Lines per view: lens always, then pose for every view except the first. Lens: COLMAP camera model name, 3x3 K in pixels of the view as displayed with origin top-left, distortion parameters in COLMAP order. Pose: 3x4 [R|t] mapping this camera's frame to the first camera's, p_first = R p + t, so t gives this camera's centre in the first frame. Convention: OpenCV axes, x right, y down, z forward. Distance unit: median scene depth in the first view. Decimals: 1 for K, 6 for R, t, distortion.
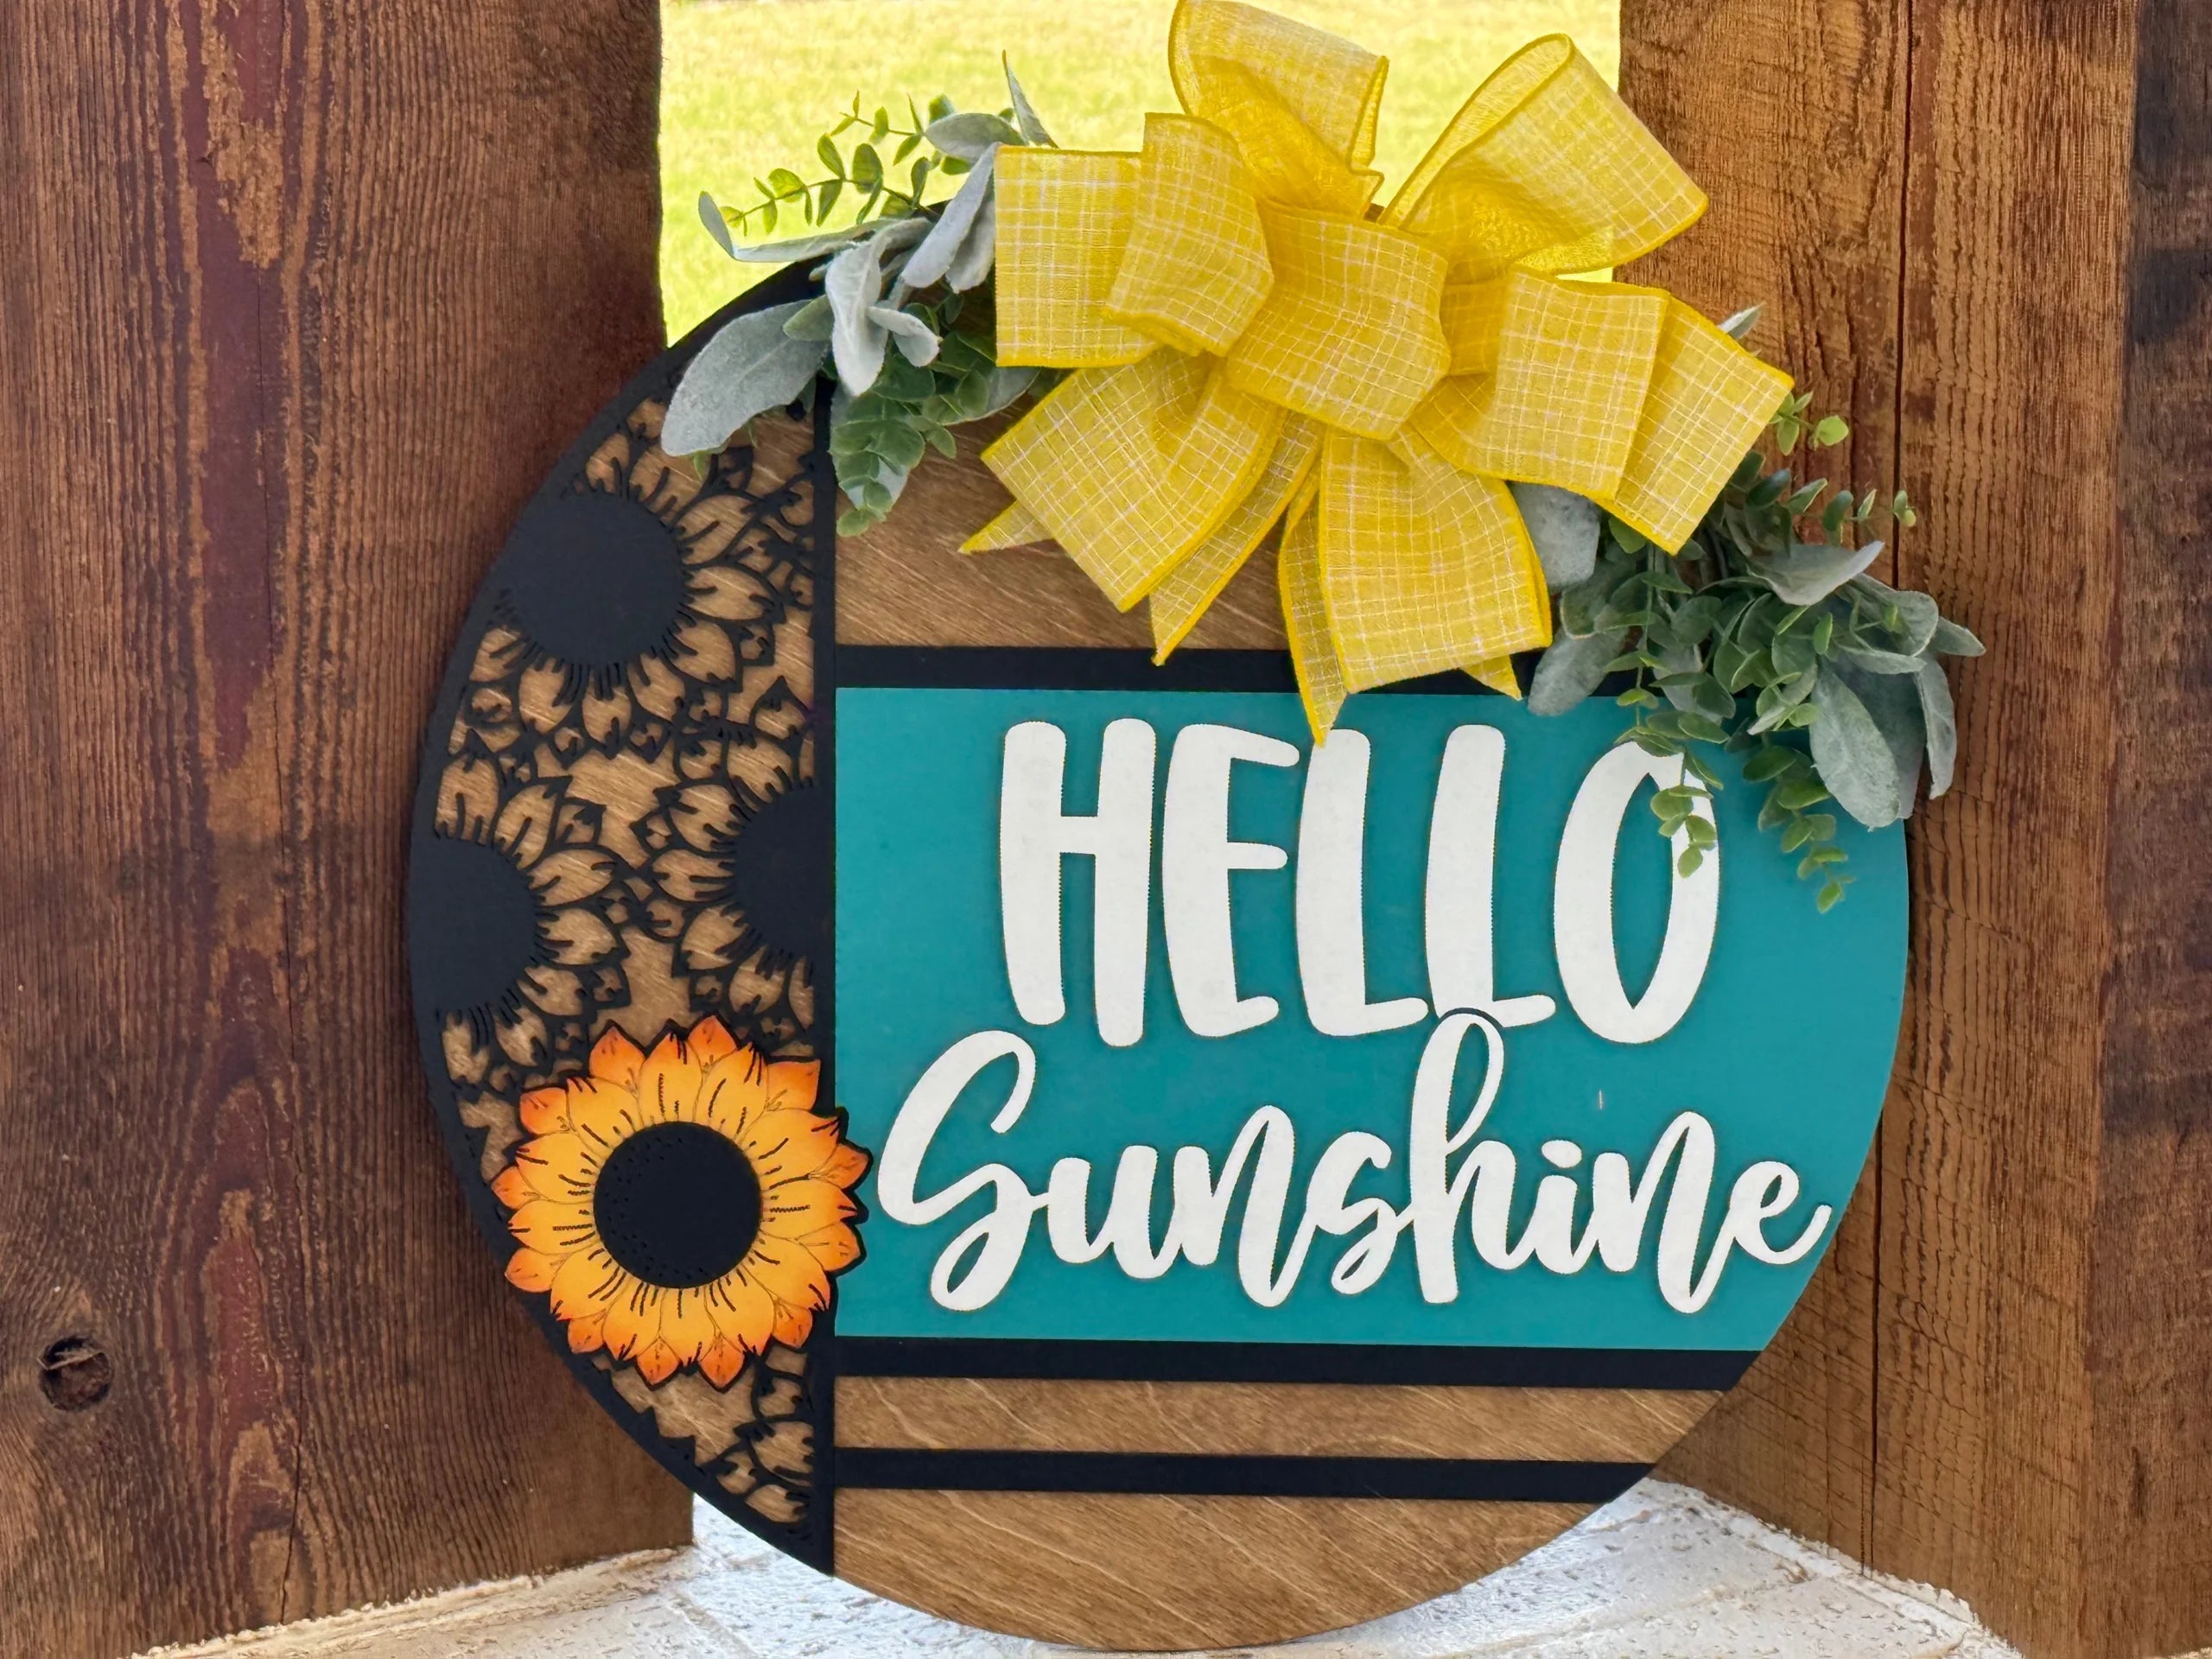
lens RADIAL K [[5971.7, 0, 1042.8], [0, 5971.7, 806.5], [0, 0, 1]] dist [0.074126, 0.000000]
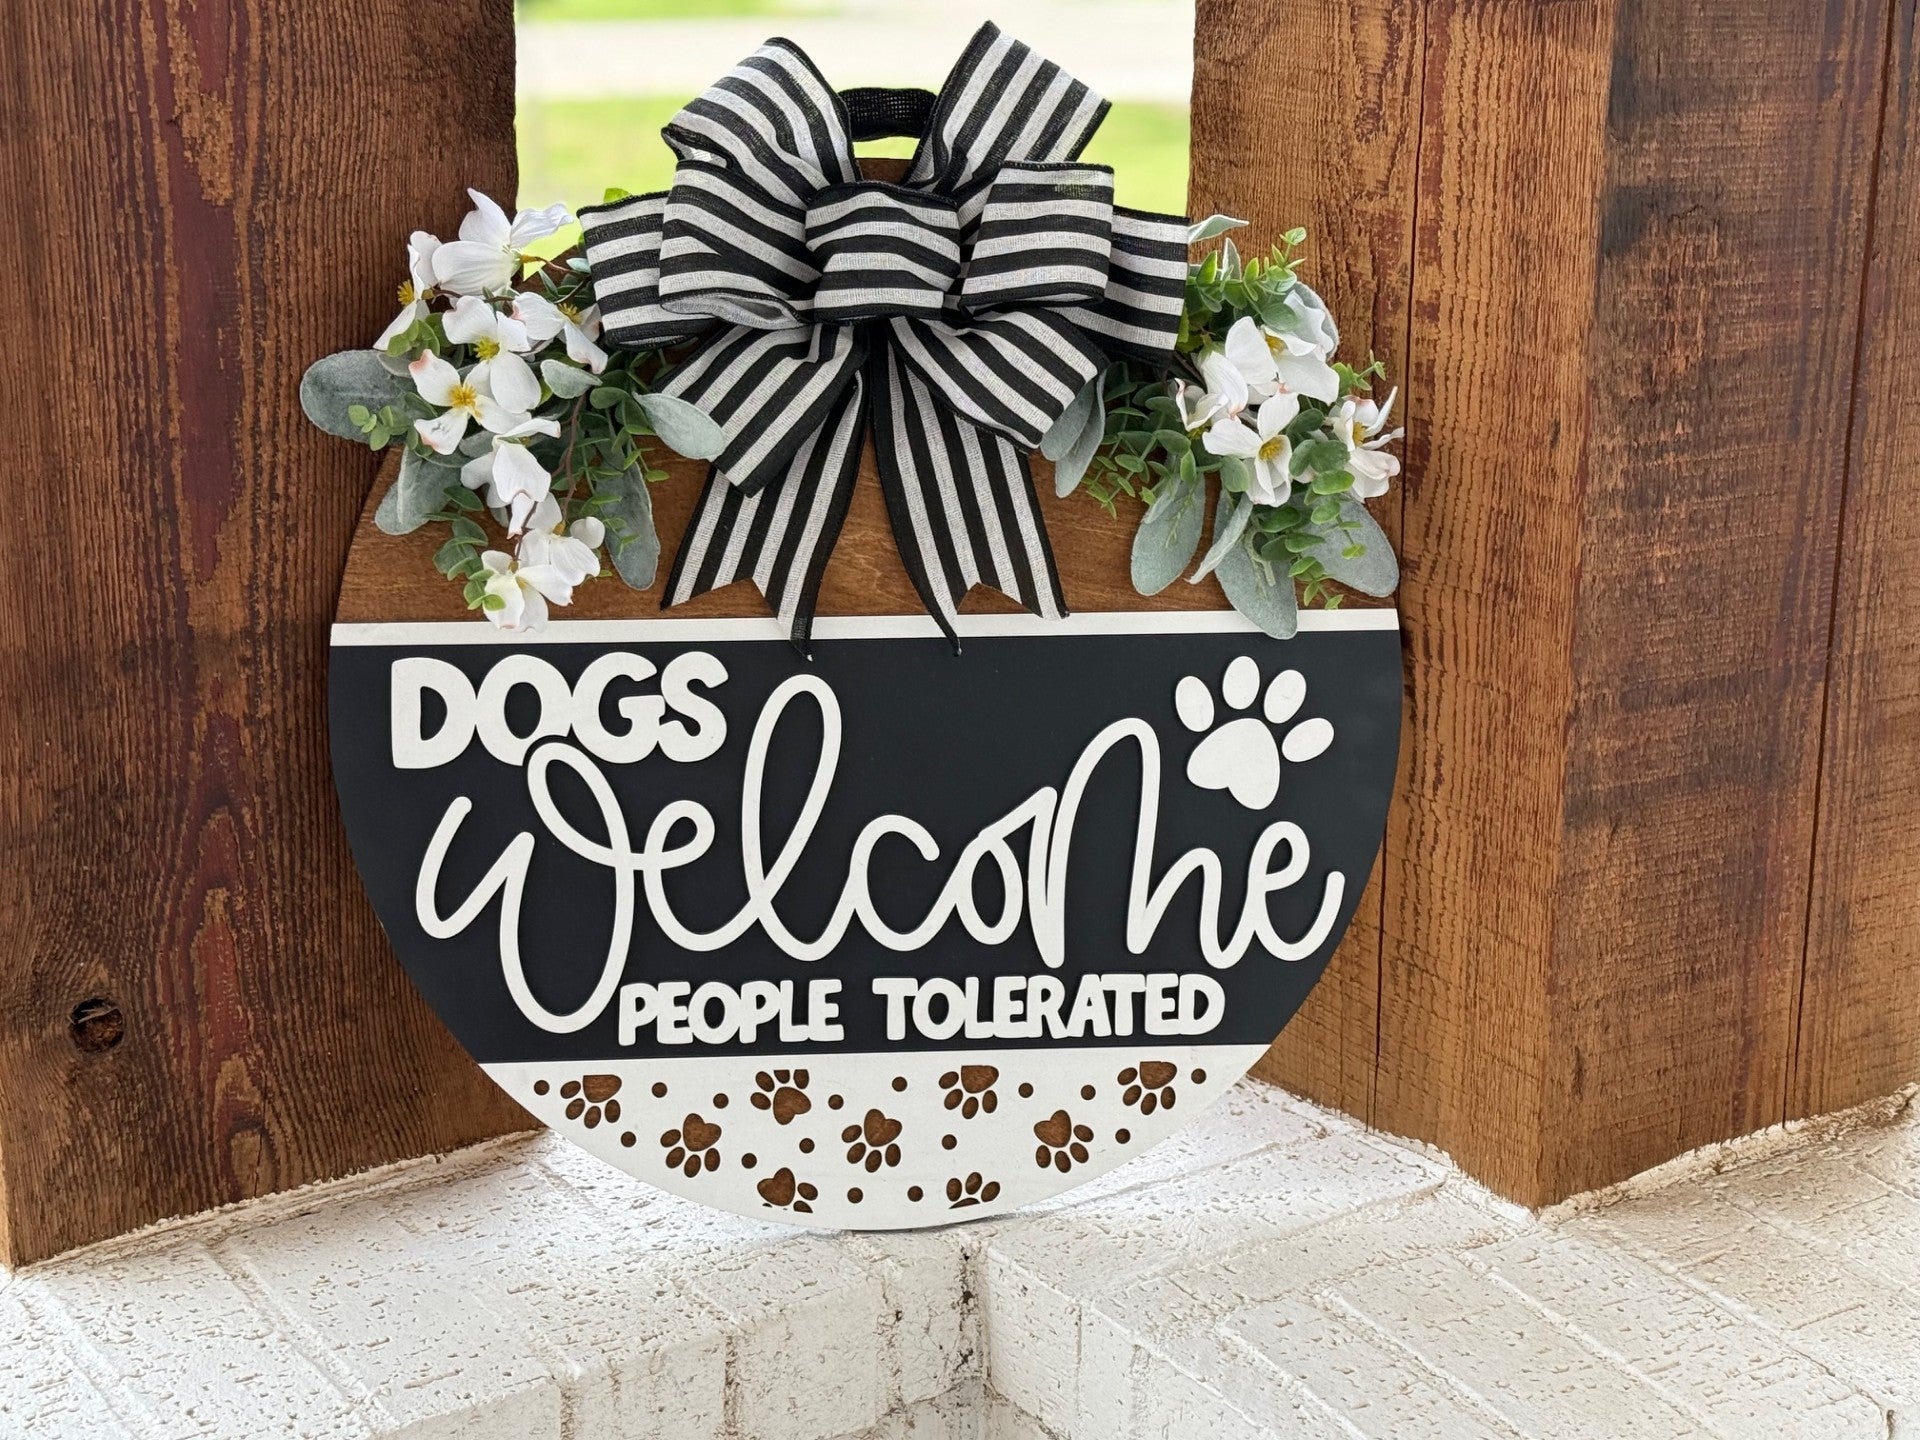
lens RADIAL K [[3121.2, 0, 943.4], [0, 3121.2, 755.4], [0, 0, 1]] dist [0.109252, 0.000000]
pose [[0.995963, -0.013464, 0.088752, -0.032351], [0.009939, 0.999148, 0.040047, 0.006461], [-0.089215, -0.039004, 0.995248, 0.271465]]
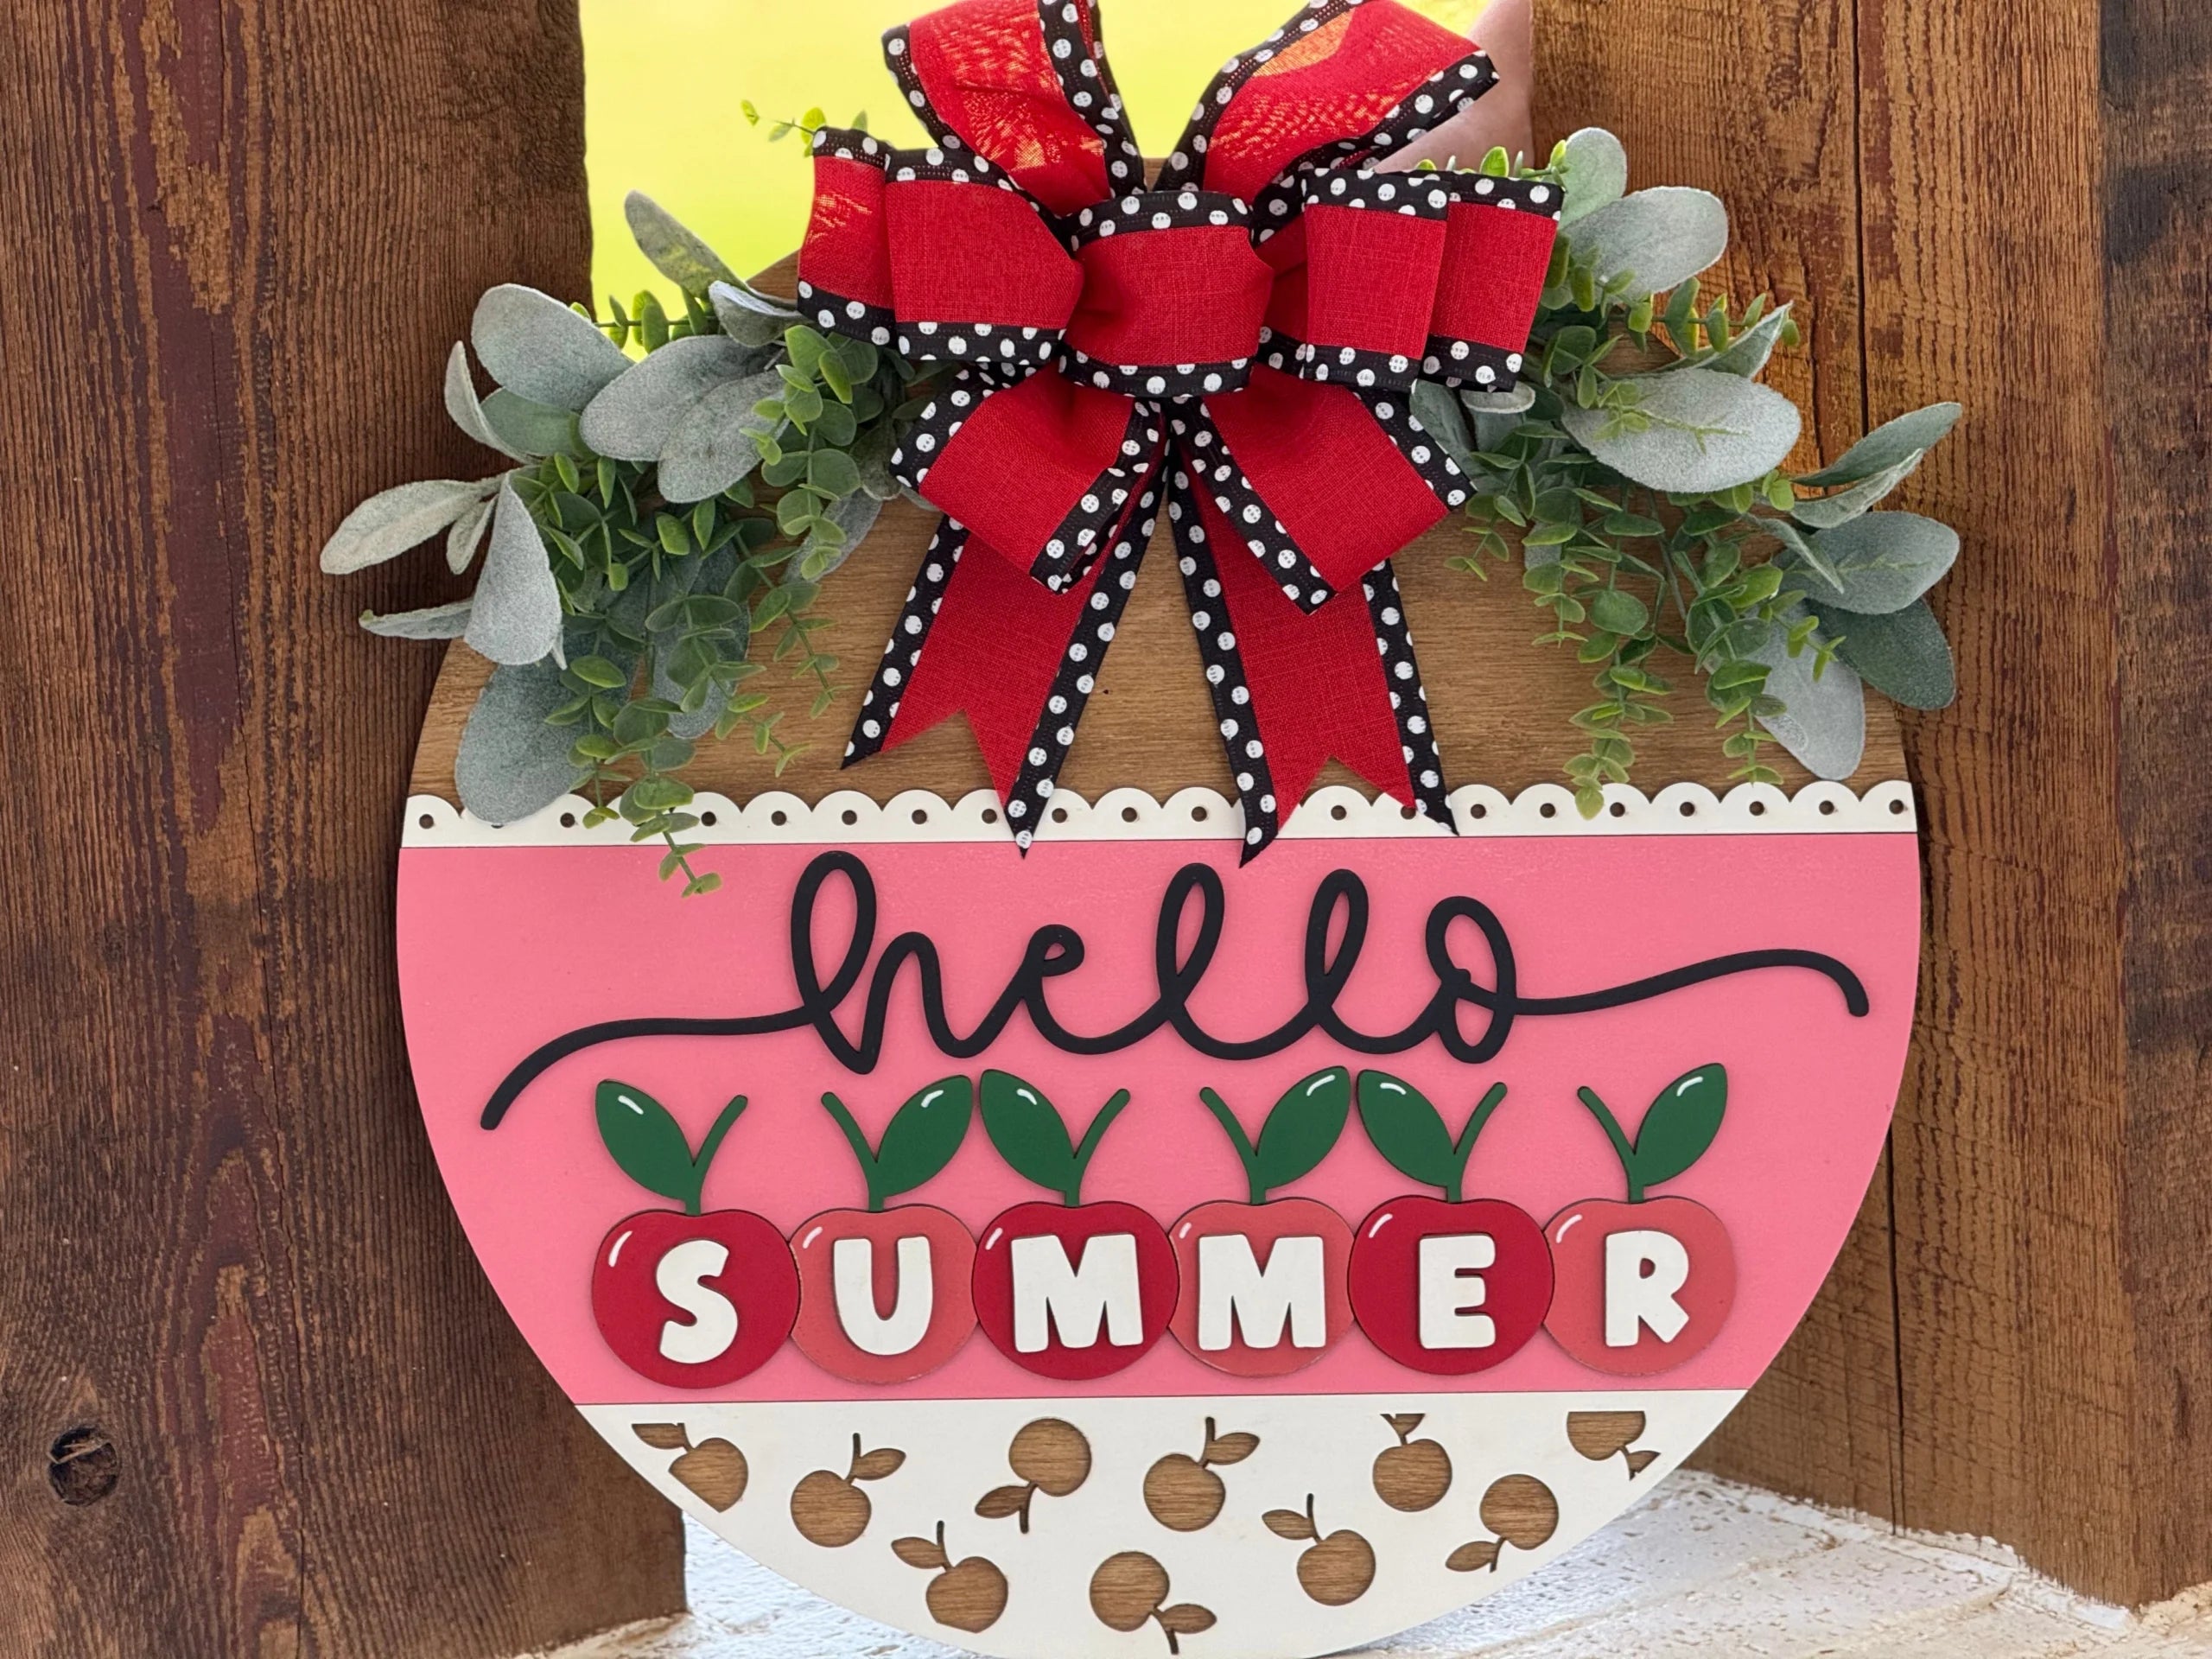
lens RADIAL K [[7619.8, 0, 1019.9], [0, 7619.8, 846.6], [0, 0, 1]] dist [0.155034, 0.000000]
pose [[0.992461, -0.073214, 0.098288, -0.126296], [0.074906, 0.997098, -0.013626, 0.023130], [-0.097005, 0.020886, 0.995065, -0.247996]]
